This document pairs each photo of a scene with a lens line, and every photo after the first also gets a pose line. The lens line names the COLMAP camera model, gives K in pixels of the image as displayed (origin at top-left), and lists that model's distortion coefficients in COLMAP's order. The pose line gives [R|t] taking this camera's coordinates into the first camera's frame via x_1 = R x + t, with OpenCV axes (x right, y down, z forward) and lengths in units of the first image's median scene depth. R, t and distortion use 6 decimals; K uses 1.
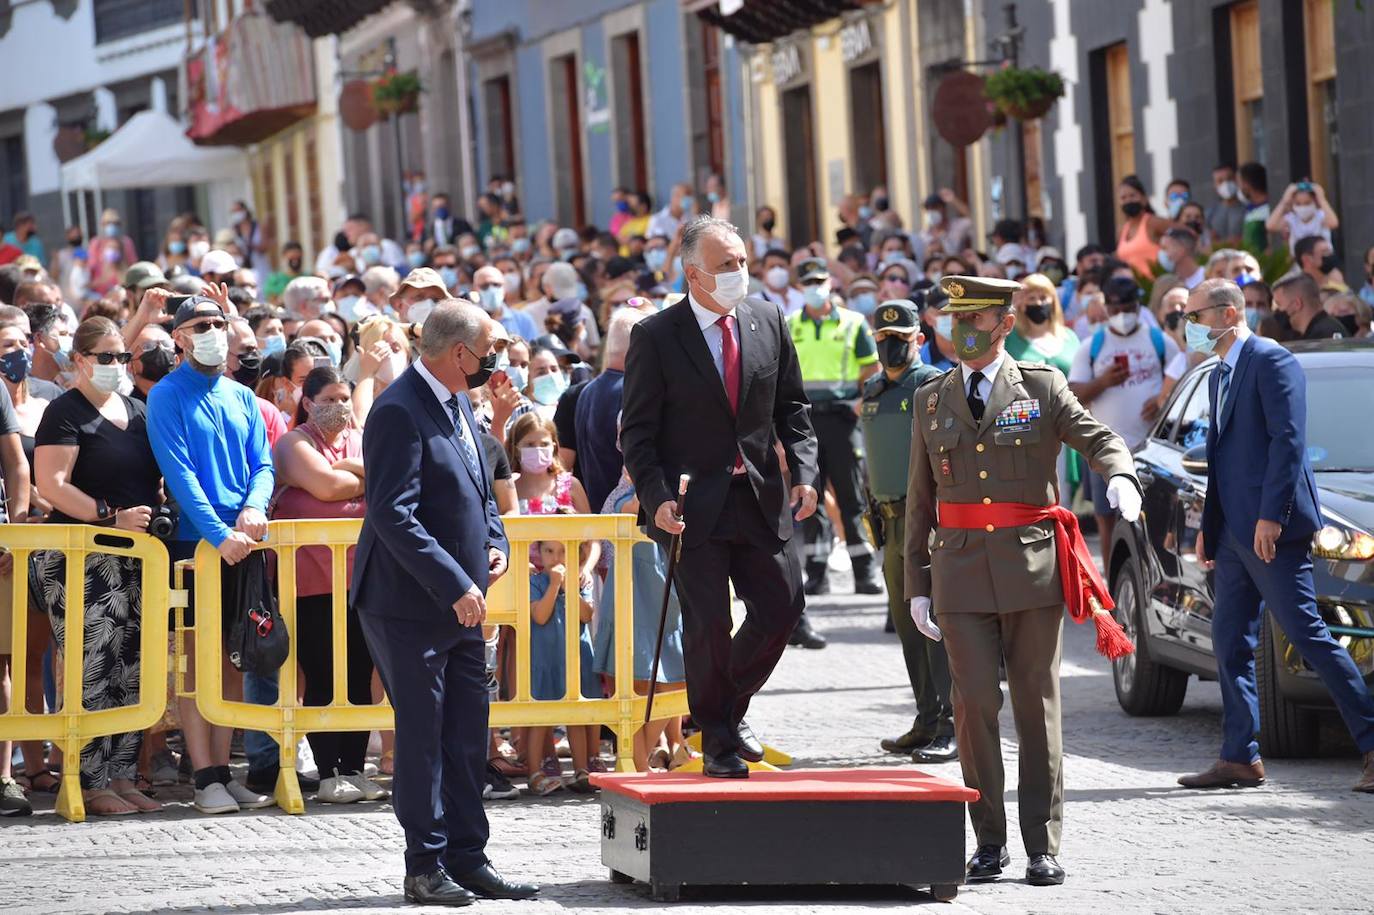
lens RADIAL K [[8411.6, 0, 687.0], [0, 8411.6, 457.5], [0, 0, 1]] dist [2.660911, 3.571384]
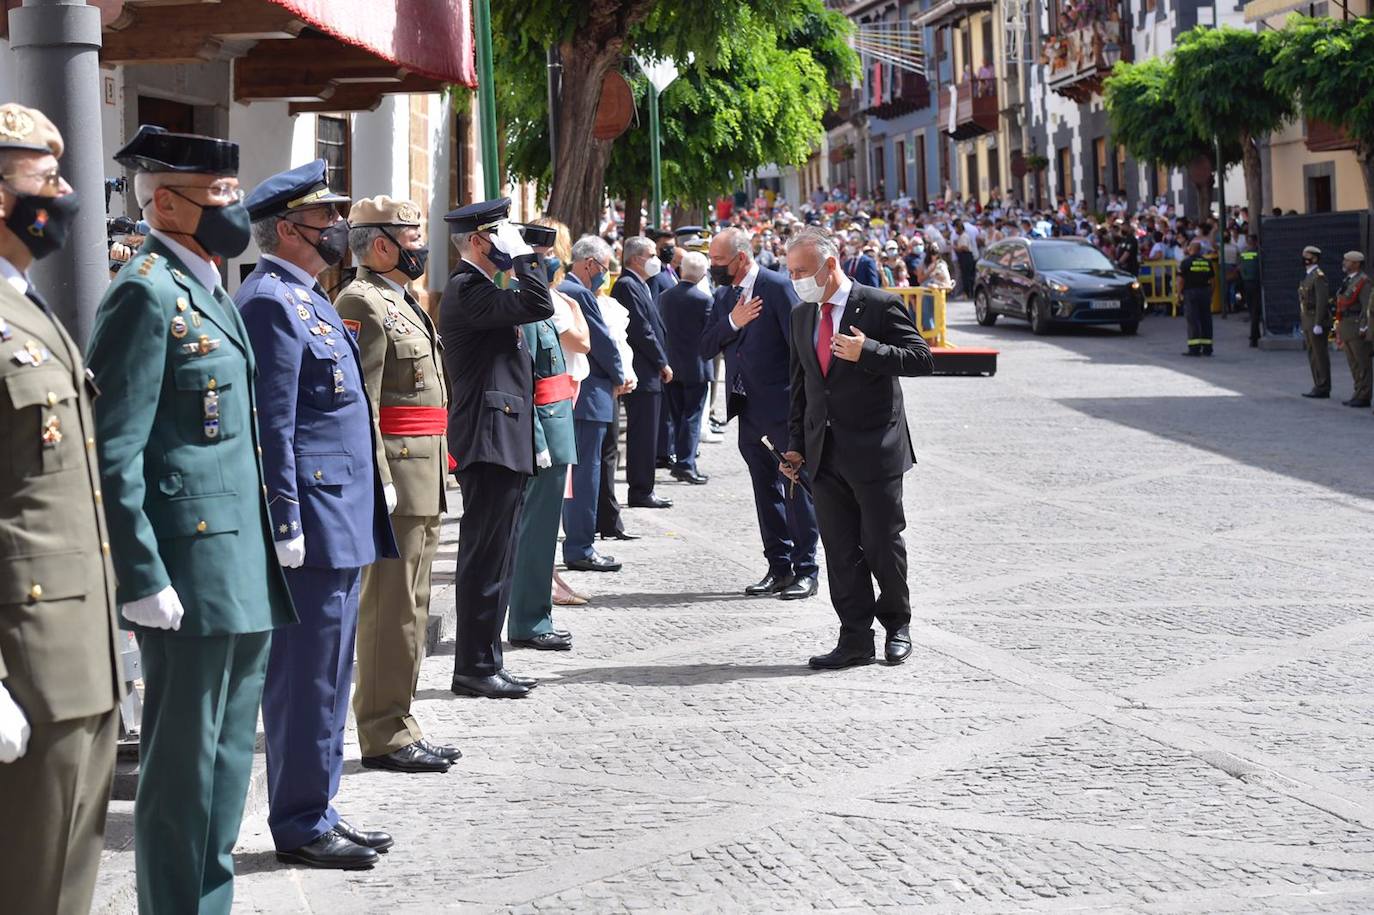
lens RADIAL K [[4249.8, 0, 687.0], [0, 4249.8, 457.5], [0, 0, 1]] dist [0.027495, 1.831319]
pose [[0.998140, 0.012552, -0.059663, 0.002524], [-0.009632, 0.998754, 0.048975, -0.006552], [0.060203, -0.048309, 0.997016, -0.646418]]
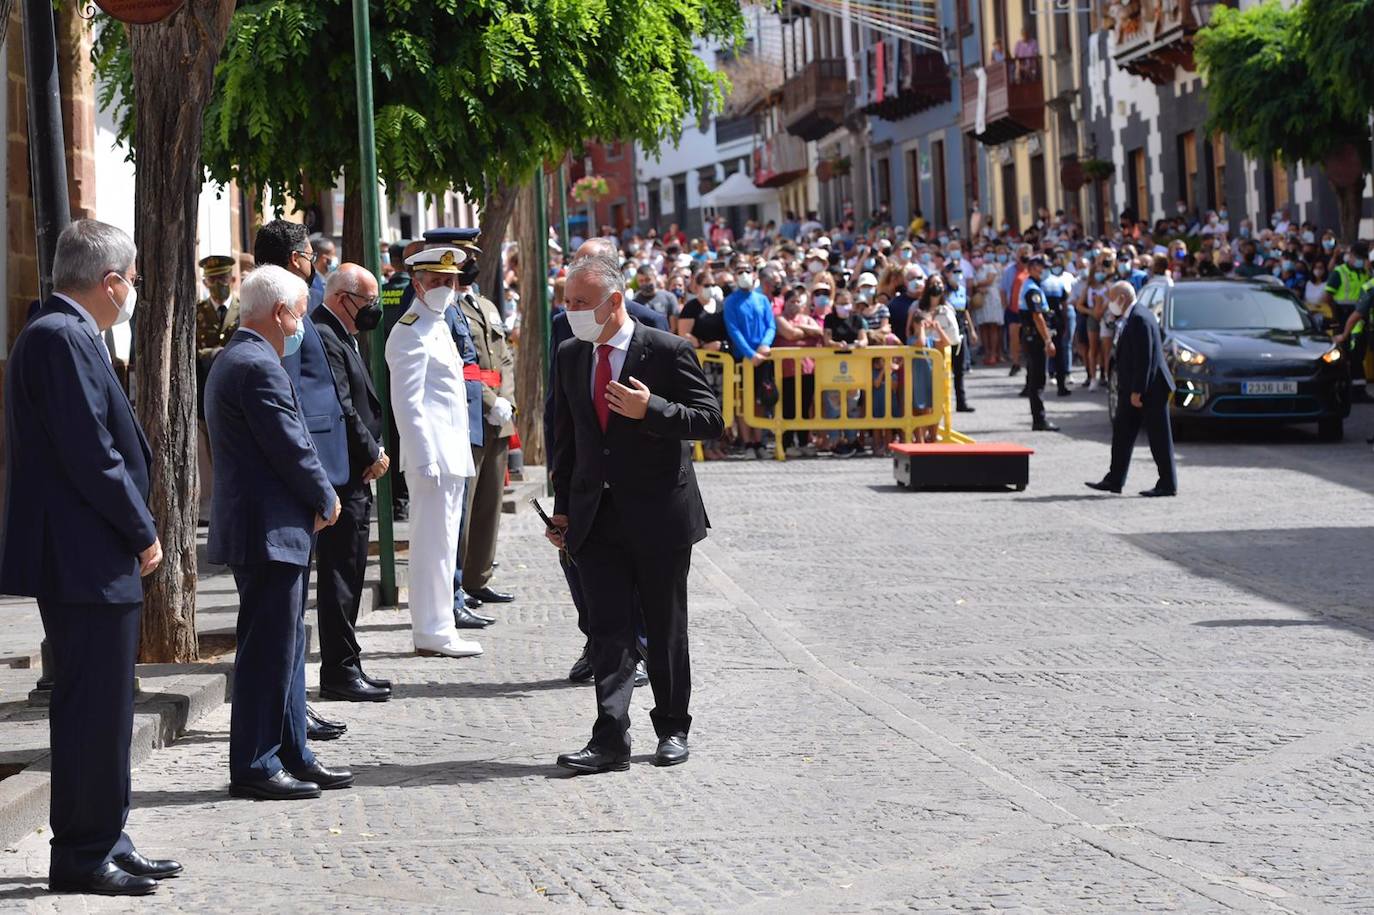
lens RADIAL K [[4176.2, 0, 687.0], [0, 4176.2, 457.5], [0, 0, 1]] dist [0.235464, 1.204835]
pose [[0.996930, 0.004069, -0.078190, 0.015288], [-0.001446, 0.999435, 0.033568, -0.001302], [0.078282, -0.033352, 0.996373, -0.170564]]
